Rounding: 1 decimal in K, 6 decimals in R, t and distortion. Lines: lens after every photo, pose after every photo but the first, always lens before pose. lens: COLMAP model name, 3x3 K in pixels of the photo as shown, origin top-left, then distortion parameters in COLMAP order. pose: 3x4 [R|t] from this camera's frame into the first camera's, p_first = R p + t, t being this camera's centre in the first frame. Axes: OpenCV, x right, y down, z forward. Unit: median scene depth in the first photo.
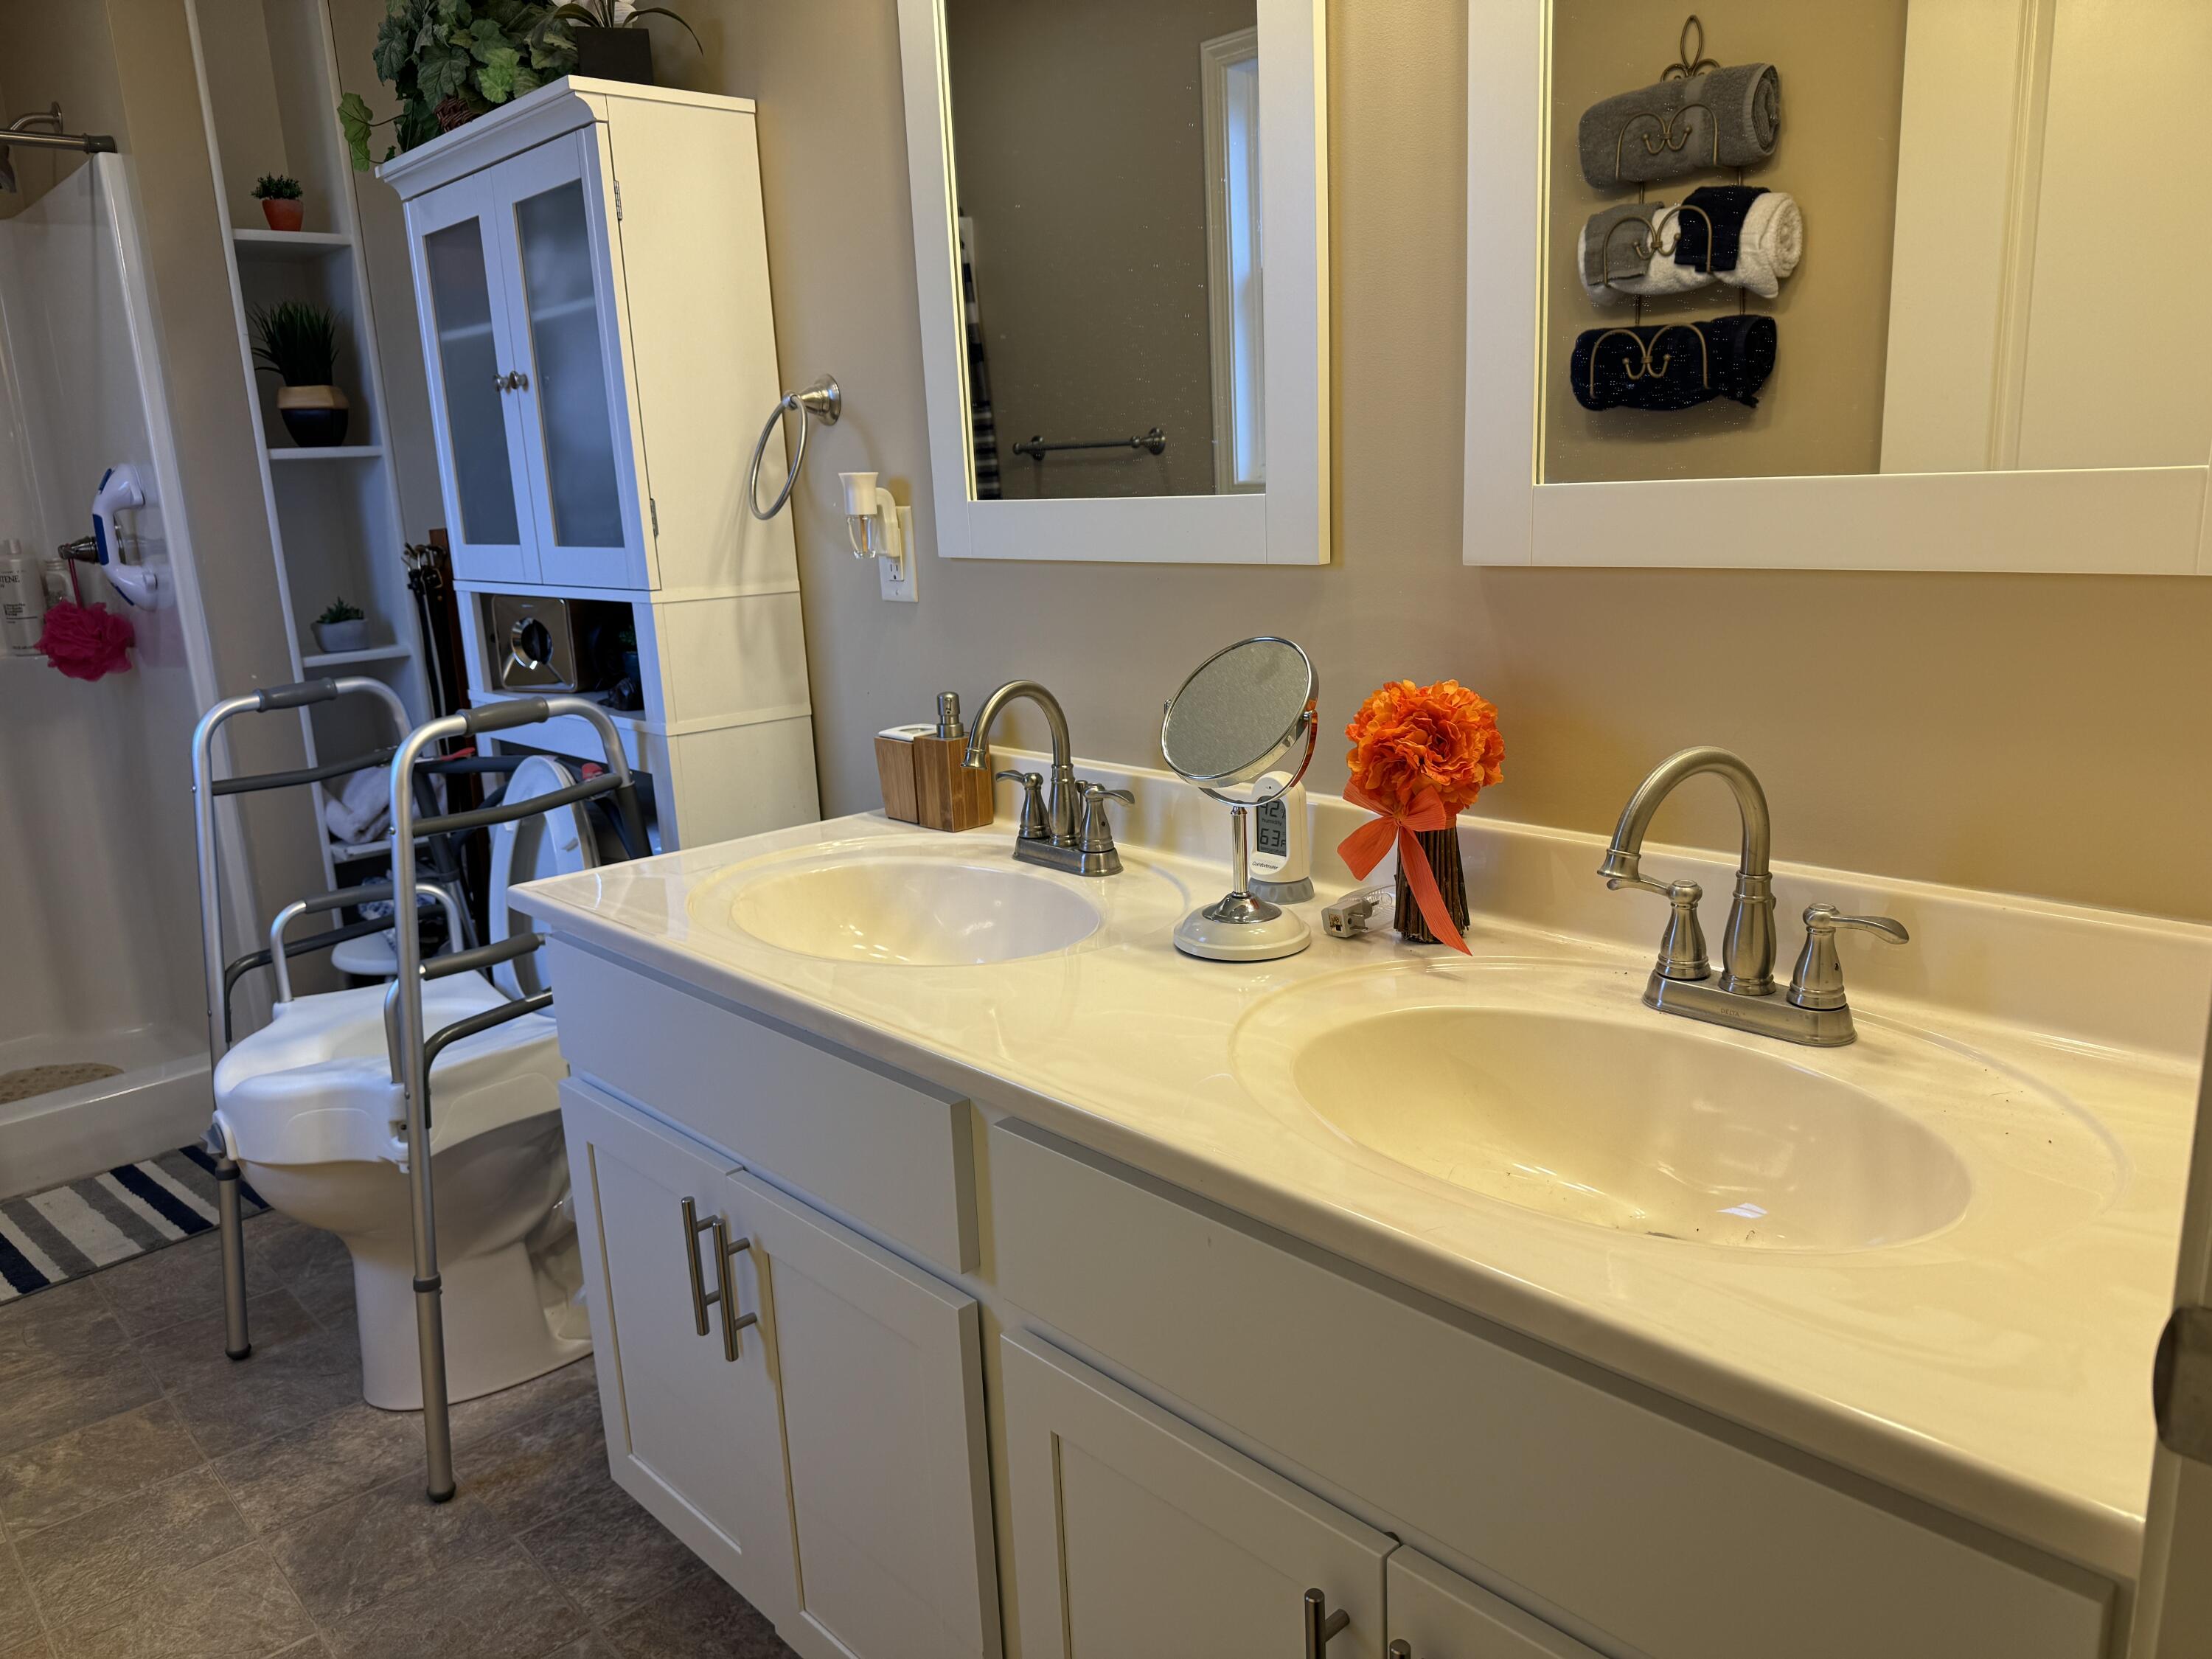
lens RADIAL K [[1543.0, 0, 1106.0], [0, 1543.0, 829.5], [0, 0, 1]] dist [0.070542, -0.103423]
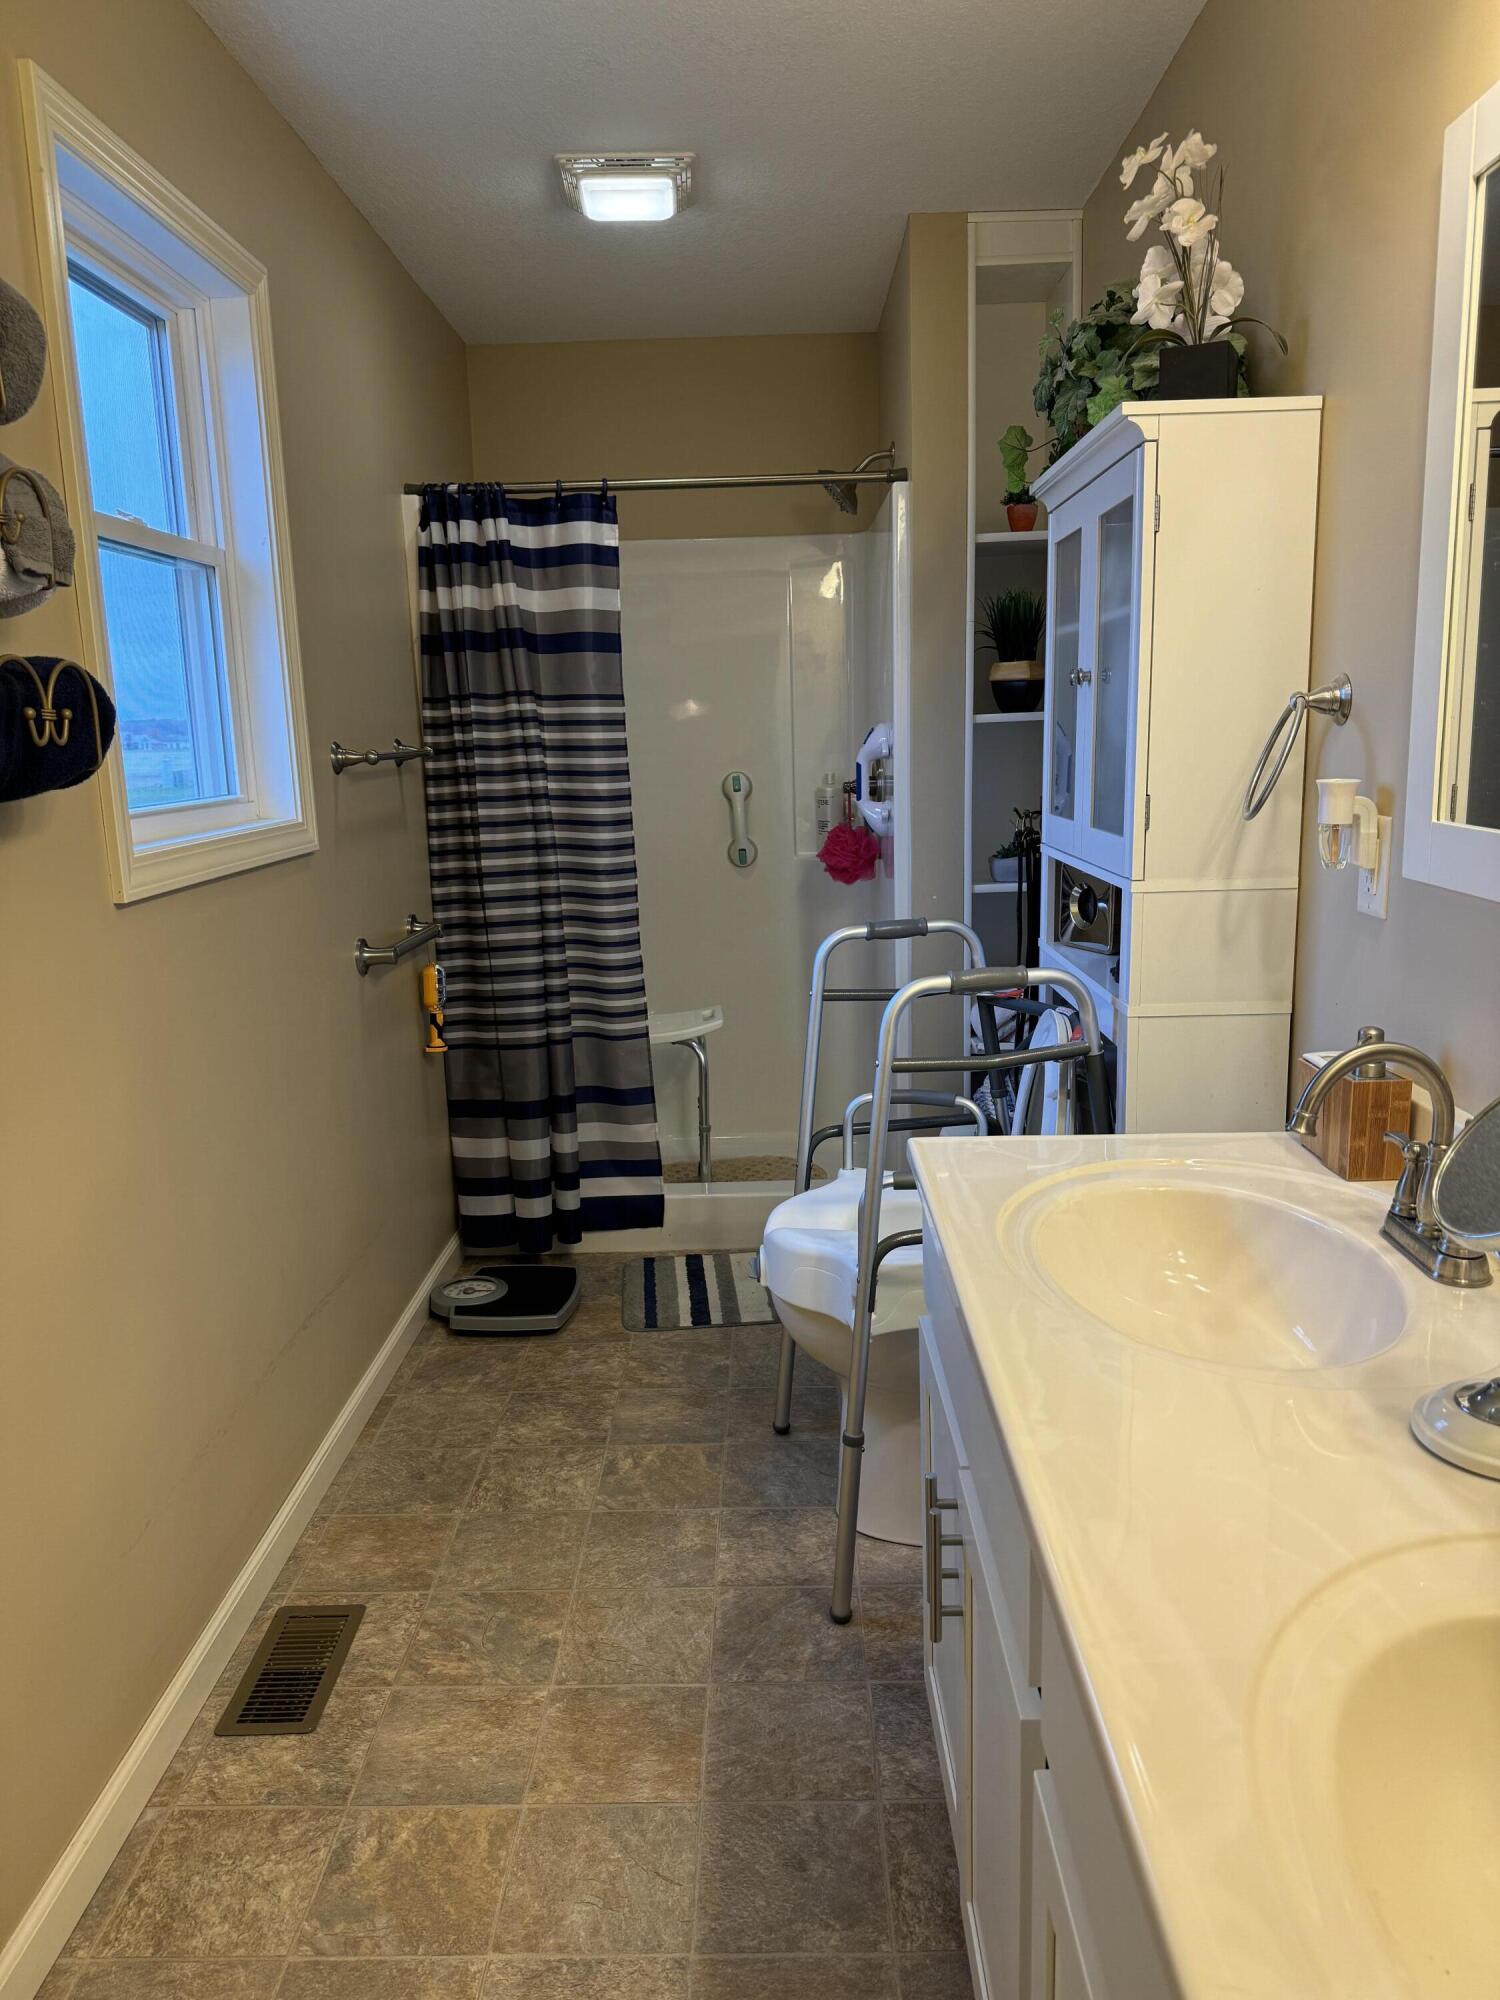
lens RADIAL K [[1381.3, 0, 750.0], [0, 1381.3, 1000.0], [0, 0, 1]] dist [0.186957, -0.399456]
pose [[0.716640, 0.155350, -0.679922, 0.173392], [-0.157062, 0.985783, 0.059690, -0.086170], [0.679528, 0.064014, 0.730851, 0.128824]]
